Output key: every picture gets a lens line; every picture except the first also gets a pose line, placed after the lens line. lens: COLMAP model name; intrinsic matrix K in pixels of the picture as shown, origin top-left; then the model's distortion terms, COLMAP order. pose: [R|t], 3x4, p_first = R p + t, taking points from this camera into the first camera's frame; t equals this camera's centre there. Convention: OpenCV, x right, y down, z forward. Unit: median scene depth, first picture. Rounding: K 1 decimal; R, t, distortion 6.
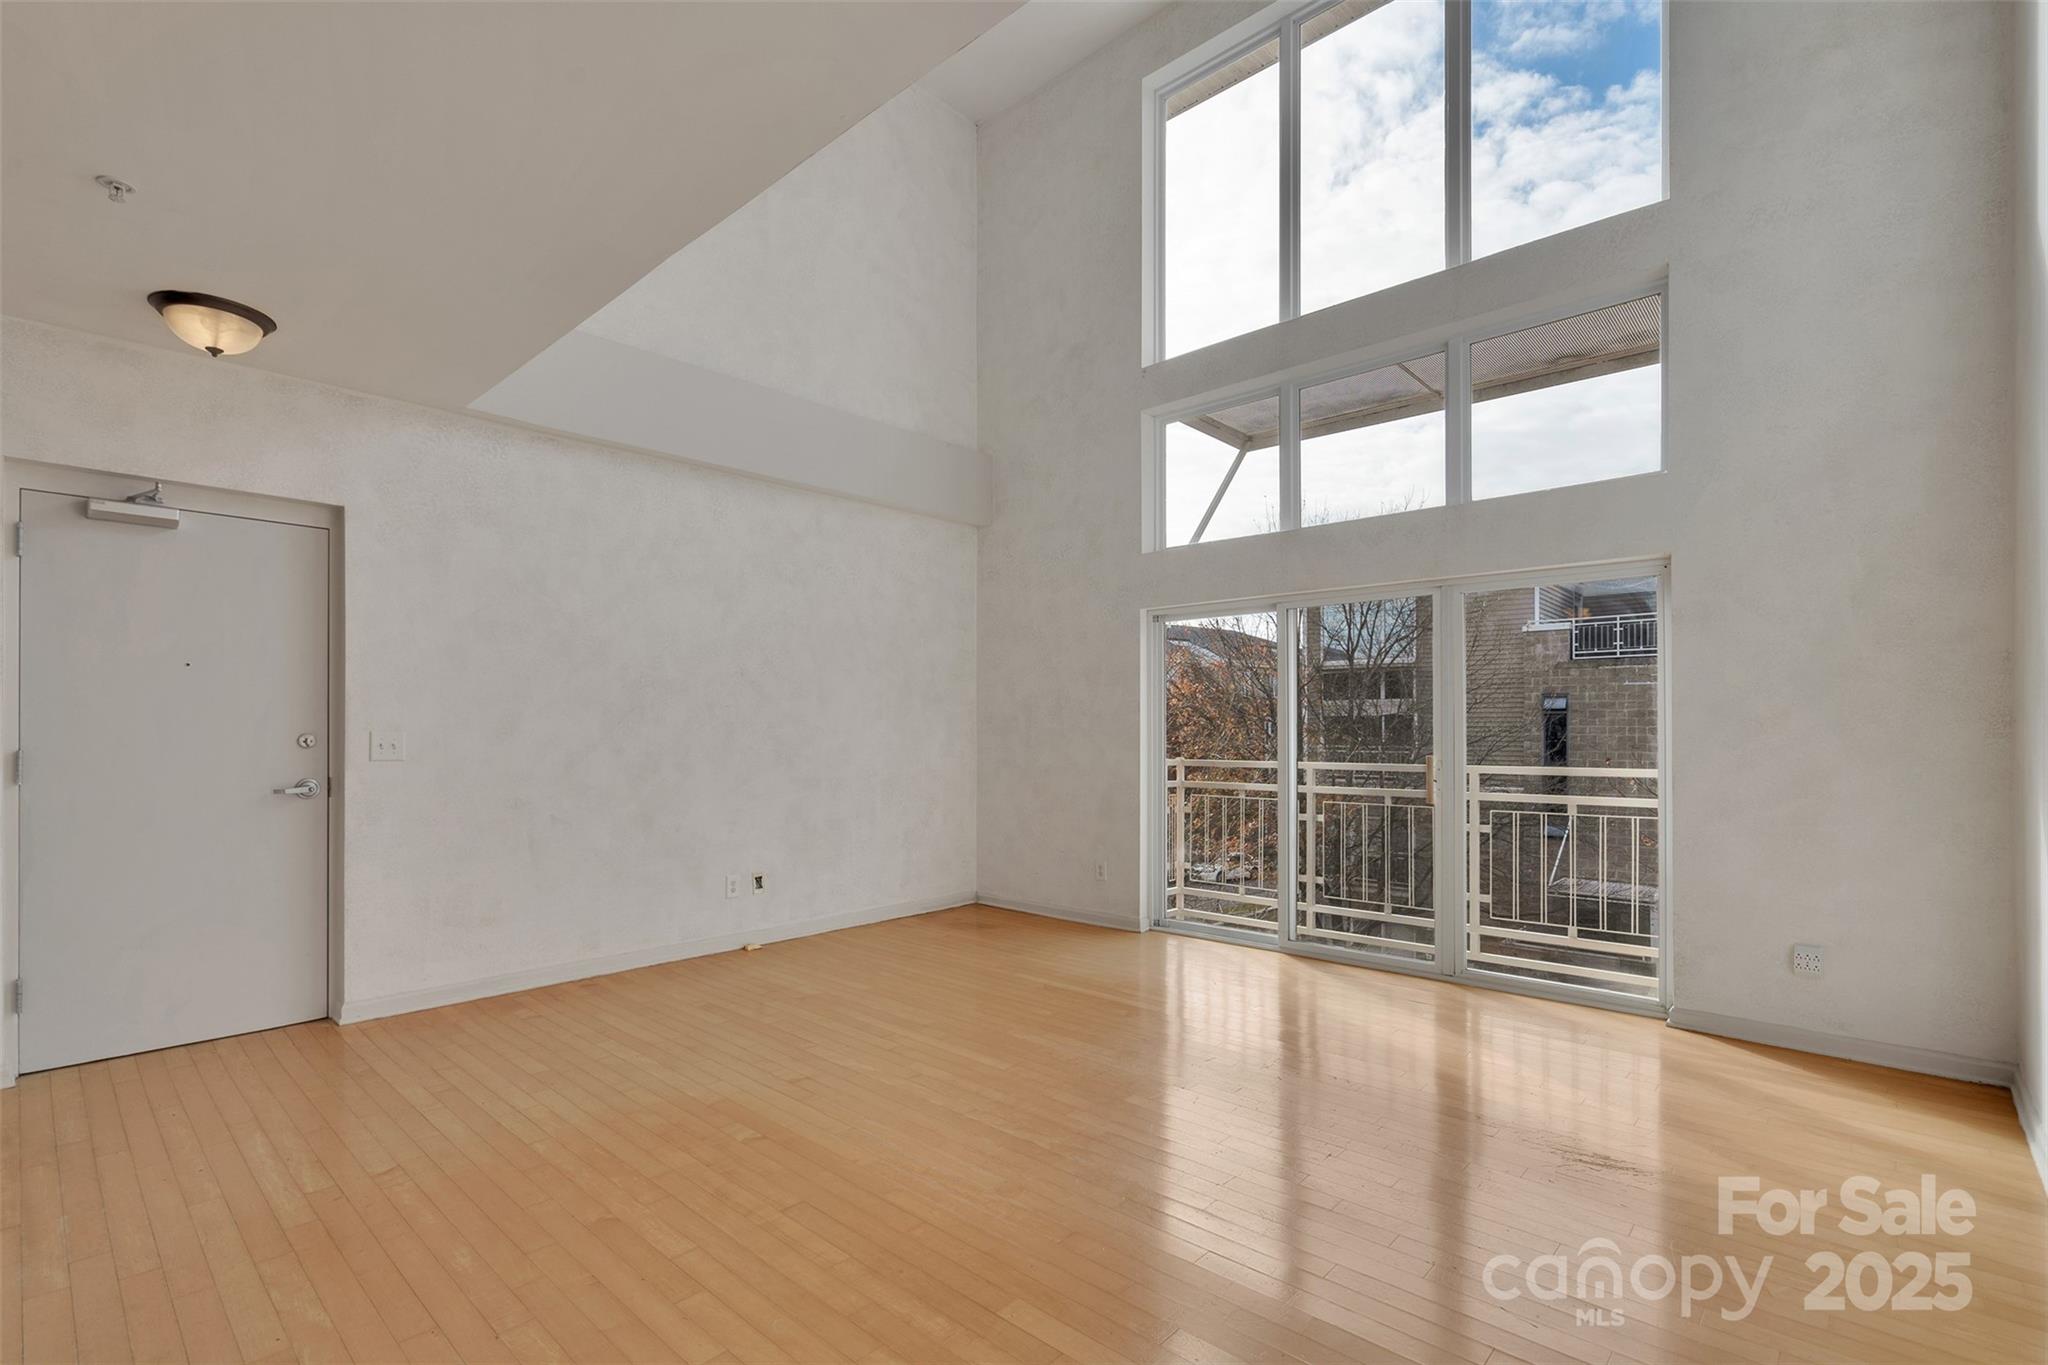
lens RADIAL K [[934.5, 0, 1039.6], [0, 934.5, 727.0], [0, 0, 1]] dist [0.009282, 0.001725]
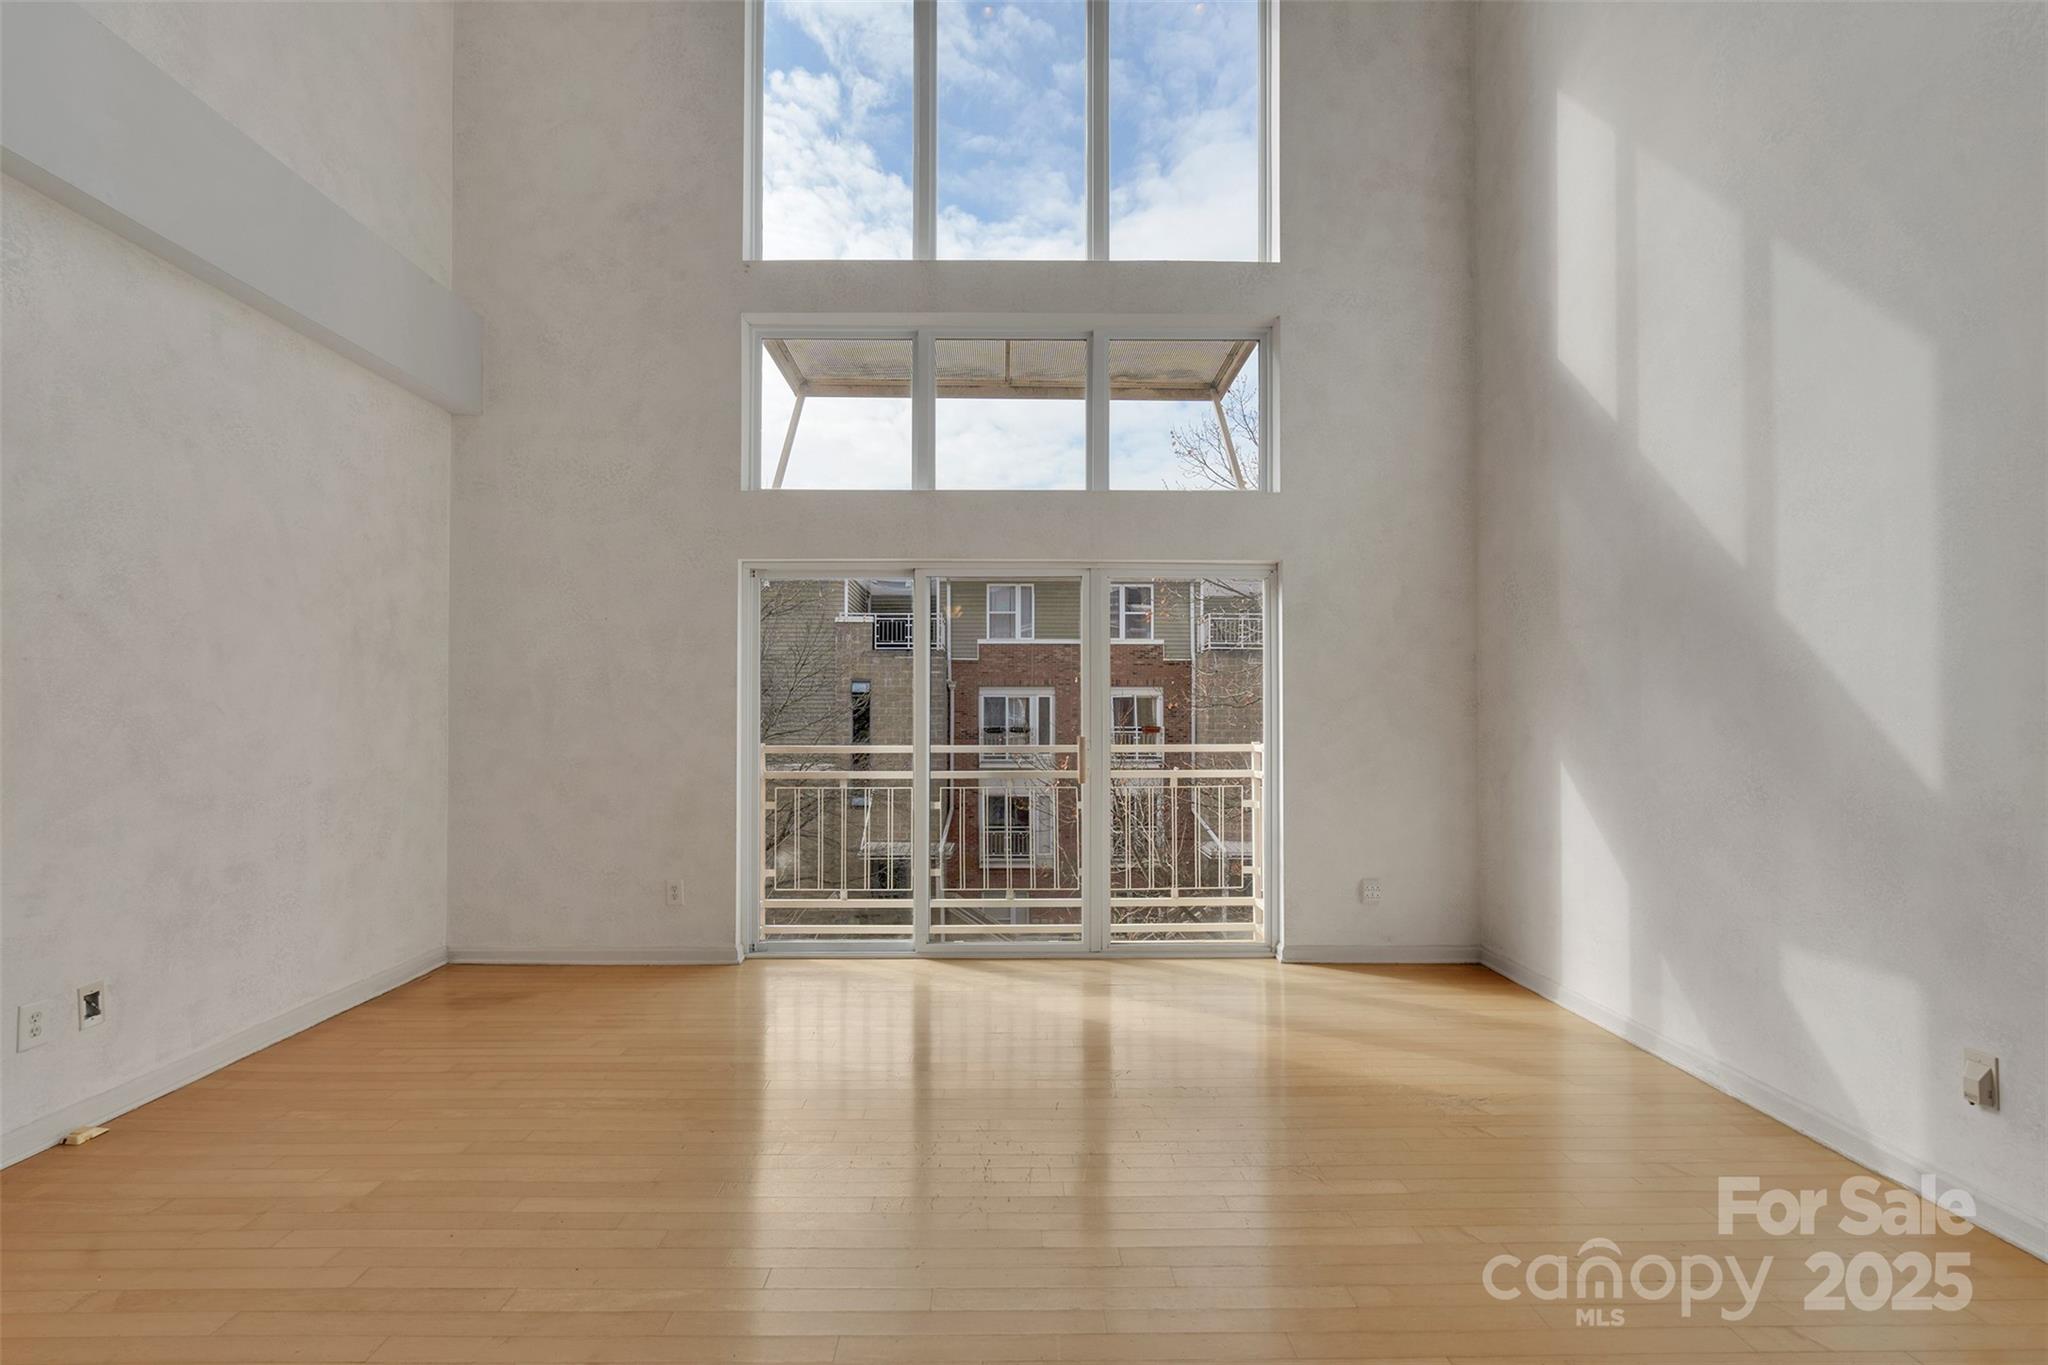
lens RADIAL K [[934.5, 0, 1023.1], [0, 934.5, 694.1], [0, 0, 1]] dist [0.009282, 0.001725]
pose [[0.736218, 0.013912, 0.676601, -0.256721], [-0.002968, 0.999845, -0.017329, 0.002704], [-0.676738, 0.010750, 0.736146, 0.248108]]
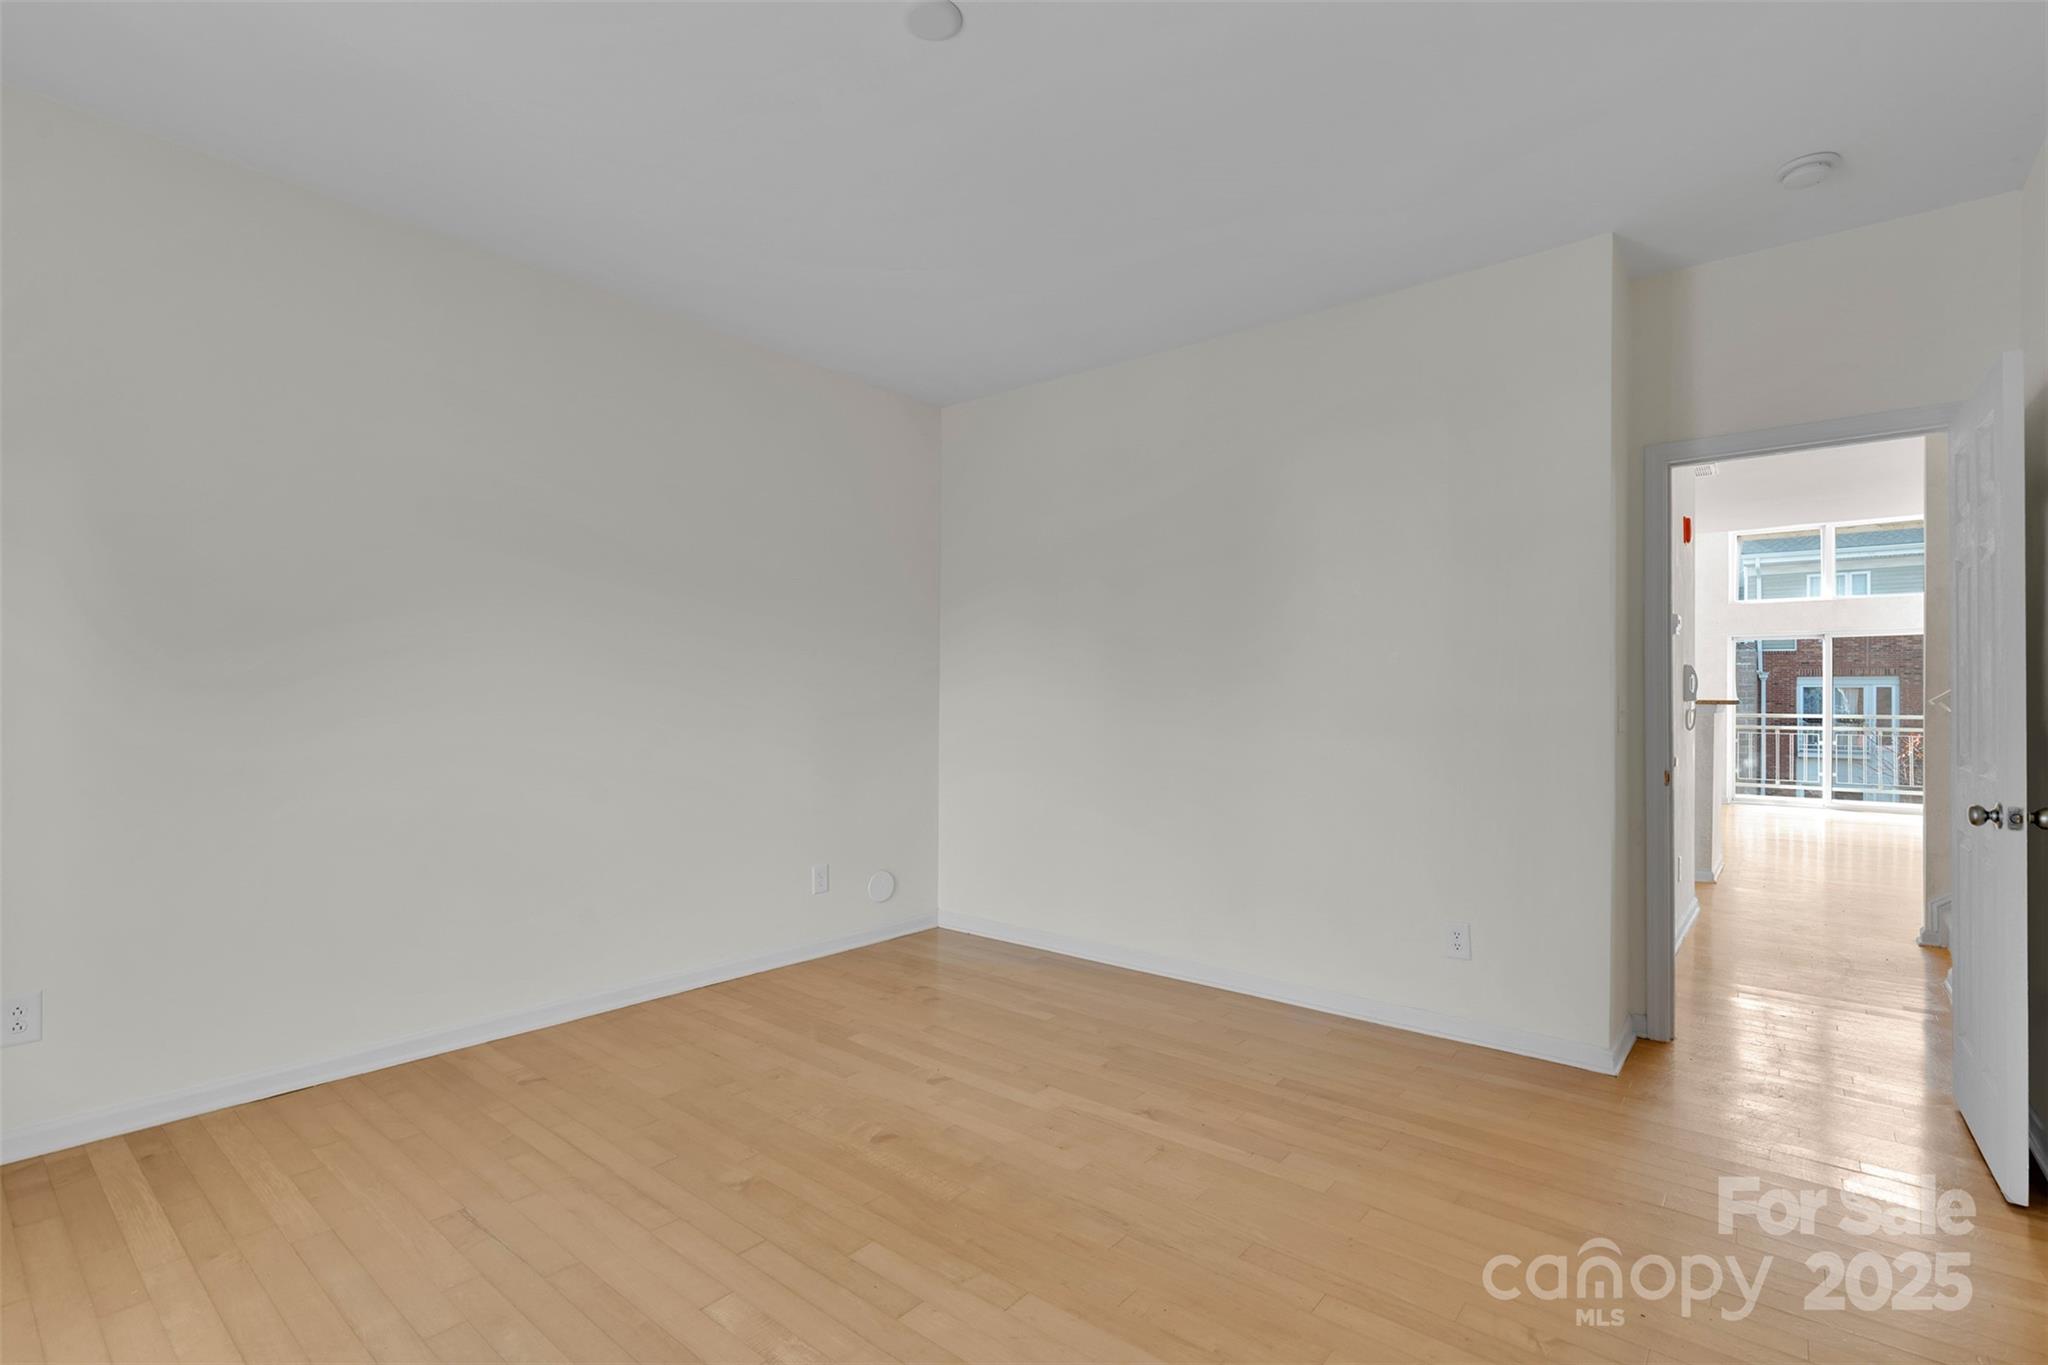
lens RADIAL K [[934.5, 0, 1020.4], [0, 934.5, 695.6], [0, 0, 1]] dist [0.009282, 0.001725]
pose [[0.999498, 0.008283, 0.030586, -1.327553], [-0.008262, 0.999966, -0.000811, 0.014153], [-0.030591, 0.000558, 0.999532, -0.797163]]
